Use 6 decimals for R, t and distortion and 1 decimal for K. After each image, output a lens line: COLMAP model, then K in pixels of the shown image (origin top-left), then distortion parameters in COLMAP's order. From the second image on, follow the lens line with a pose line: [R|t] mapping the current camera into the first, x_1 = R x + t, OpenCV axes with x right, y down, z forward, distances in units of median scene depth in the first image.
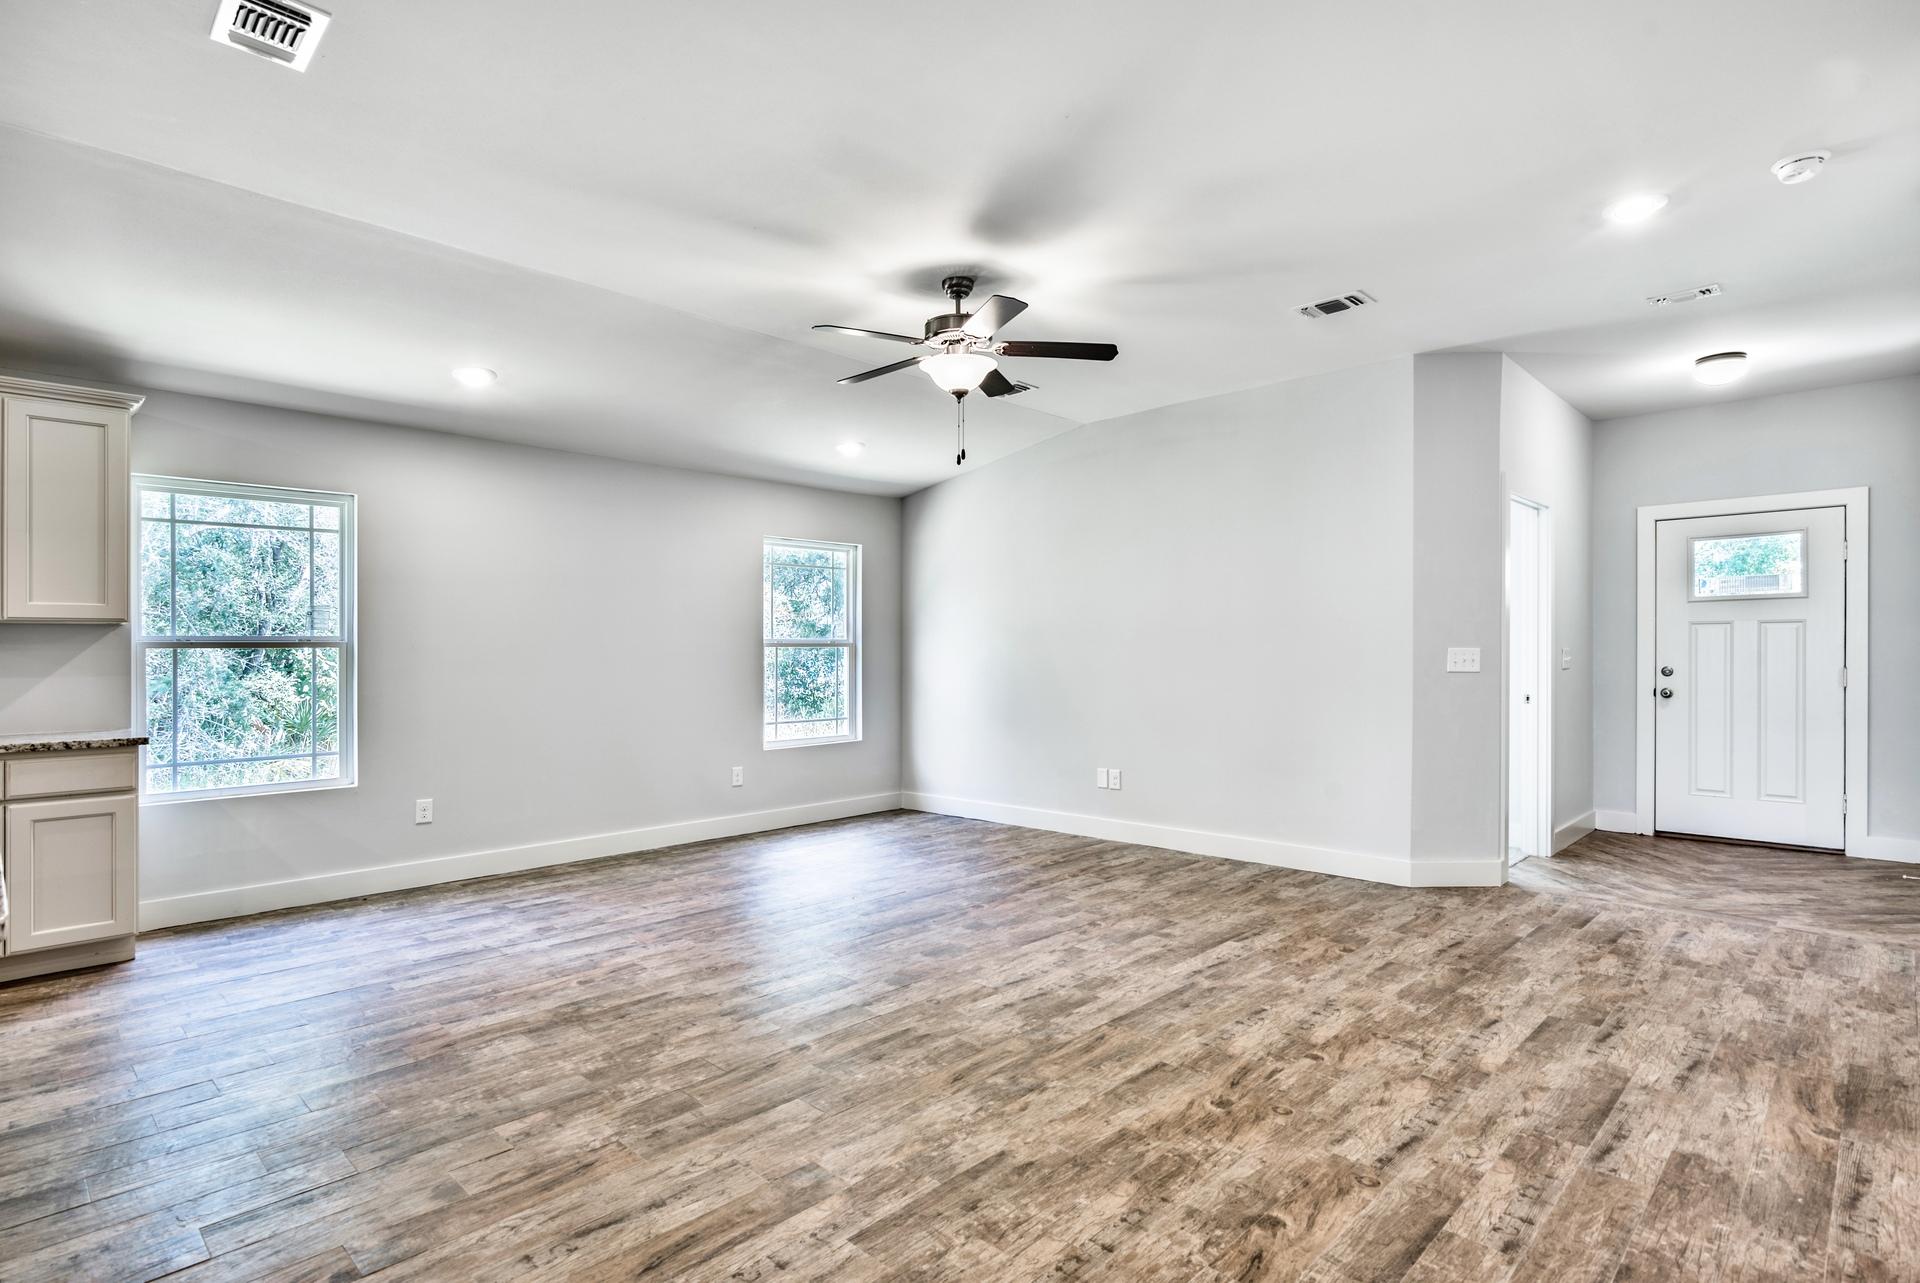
lens RADIAL K [[962.4, 0, 956.2], [0, 962.4, 673.0], [0, 0, 1]] dist [0.001349, -0.000745]
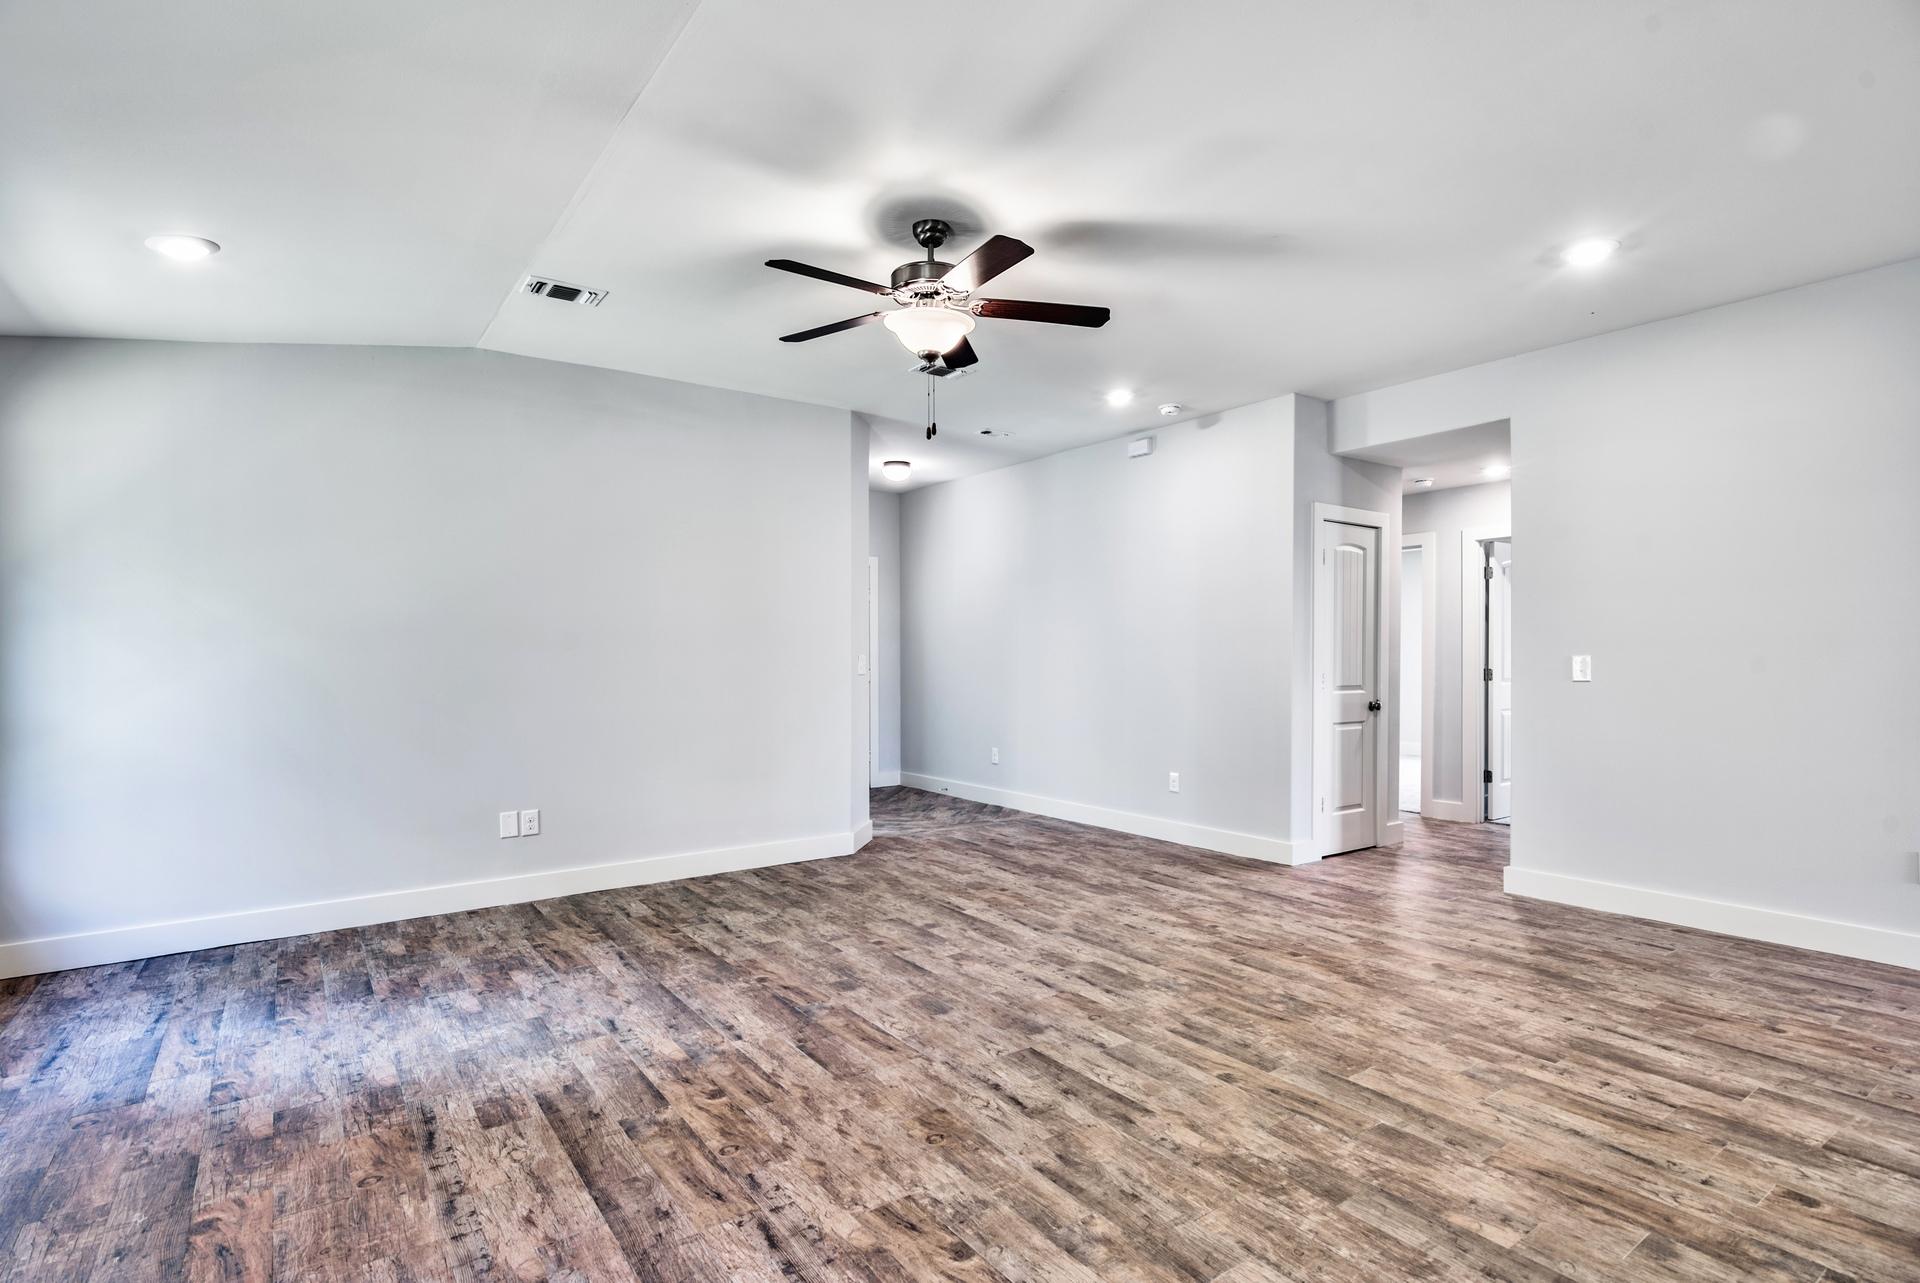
lens RADIAL K [[951.0, 0, 960.0], [0, 951.0, 641.5], [0, 0, 1]] dist [-0.001365, -0.000082]
pose [[0.169940, 0.019722, 0.985257, -0.967273], [0.024614, 0.999403, -0.024251, -0.015392], [-0.985147, 0.028372, 0.169353, 0.936245]]
